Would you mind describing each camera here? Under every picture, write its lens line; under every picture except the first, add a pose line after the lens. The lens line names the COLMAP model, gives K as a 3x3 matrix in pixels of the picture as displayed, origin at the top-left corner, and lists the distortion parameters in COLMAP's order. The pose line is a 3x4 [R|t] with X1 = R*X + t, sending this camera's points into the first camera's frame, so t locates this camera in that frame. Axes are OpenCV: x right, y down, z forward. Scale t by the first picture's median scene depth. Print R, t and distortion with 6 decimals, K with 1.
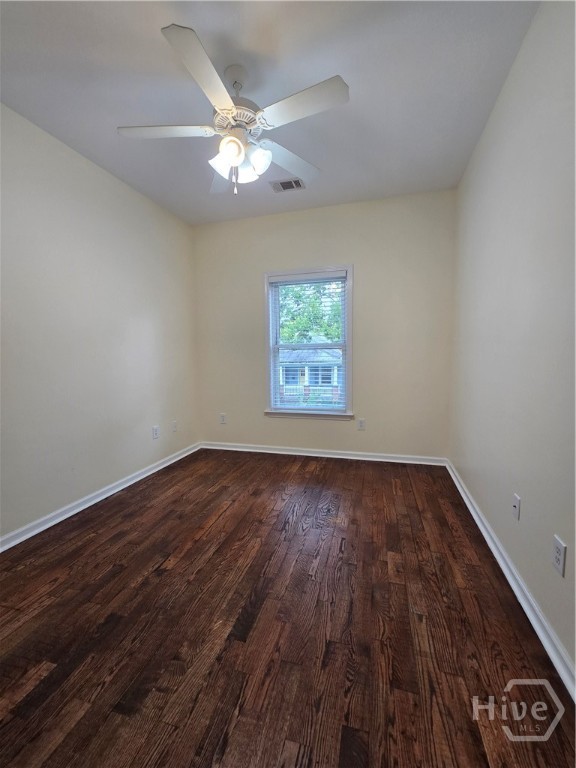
lens RADIAL K [[313.4, 0, 295.4], [0, 313.4, 382.1], [0, 0, 1]] dist [-0.000700, 0.000338]
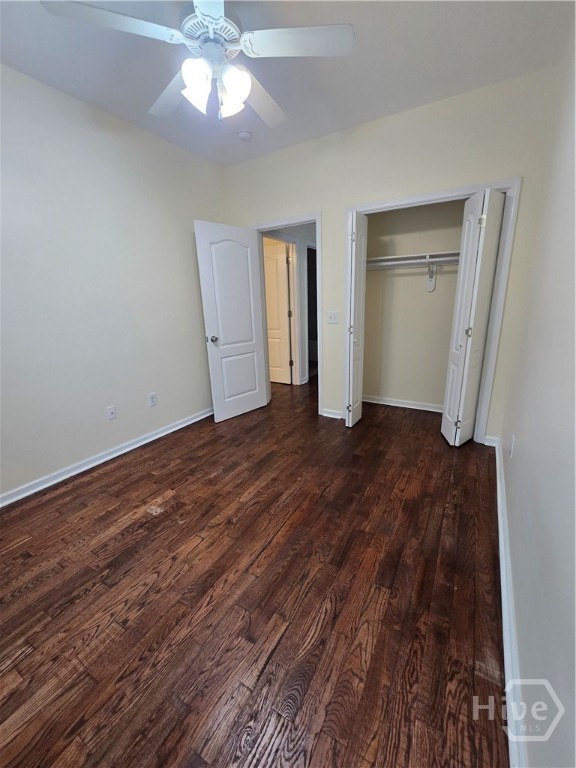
lens RADIAL K [[313.4, 0, 295.4], [0, 313.4, 382.1], [0, 0, 1]] dist [-0.000700, 0.000338]
pose [[-0.965116, -0.025589, 0.260569, -0.576313], [0.067373, 0.937427, 0.341602, -0.225907], [-0.253006, 0.347240, -0.903002, 1.829983]]
